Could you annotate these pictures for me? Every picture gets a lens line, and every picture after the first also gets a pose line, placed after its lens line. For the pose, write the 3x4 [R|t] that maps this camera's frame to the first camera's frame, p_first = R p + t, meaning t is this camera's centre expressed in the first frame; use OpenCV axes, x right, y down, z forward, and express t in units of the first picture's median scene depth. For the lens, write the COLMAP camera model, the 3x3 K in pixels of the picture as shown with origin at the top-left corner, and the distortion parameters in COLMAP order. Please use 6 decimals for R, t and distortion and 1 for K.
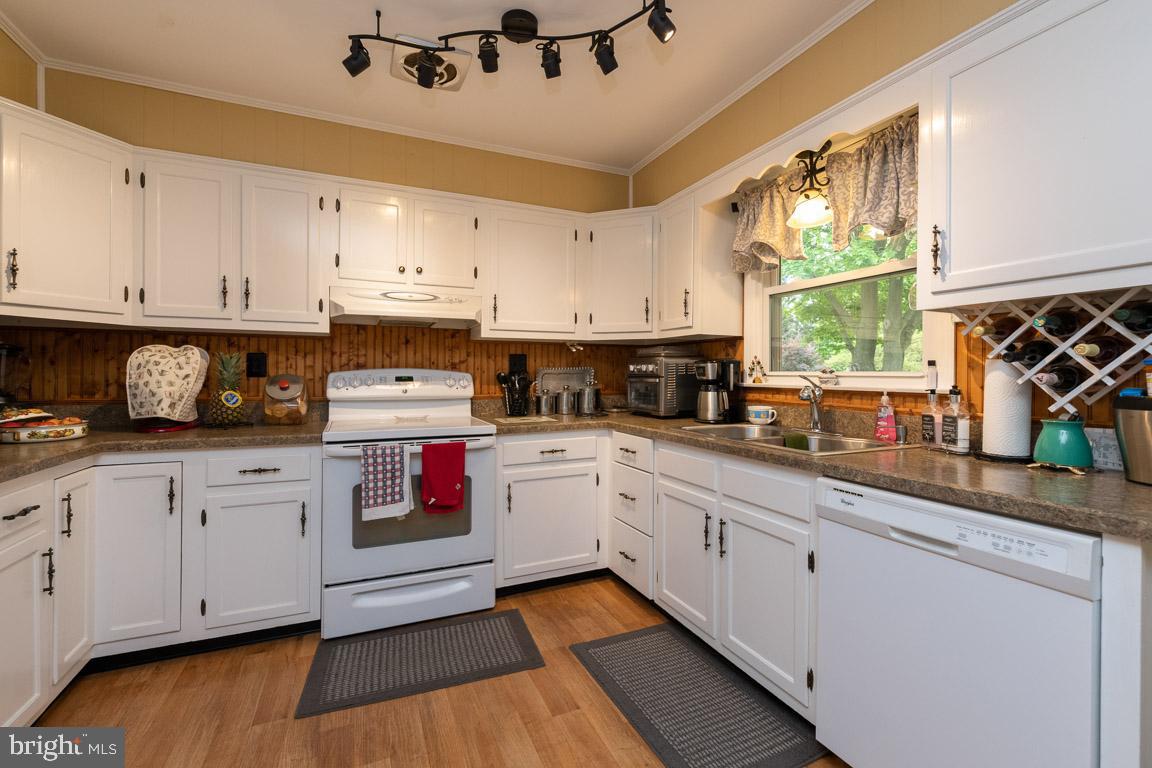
lens RADIAL K [[499.1, 0, 575.9], [0, 499.1, 372.1], [0, 0, 1]] dist [-0.000602, -0.000526]
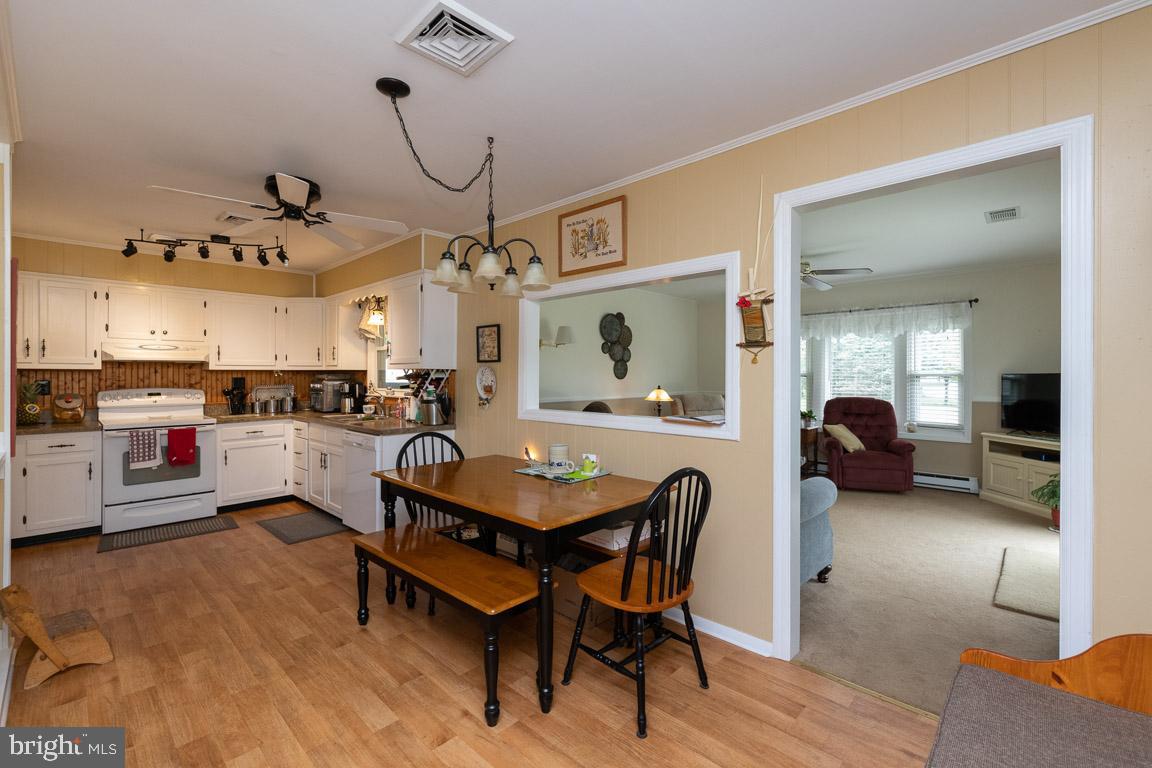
lens RADIAL K [[499.1, 0, 578.8], [0, 499.1, 377.5], [0, 0, 1]] dist [-0.000602, -0.000526]
pose [[0.923991, -0.003929, 0.382394, 0.367966], [0.000824, 0.999965, 0.008285, -0.060960], [-0.382413, -0.007340, 0.923962, -1.206651]]
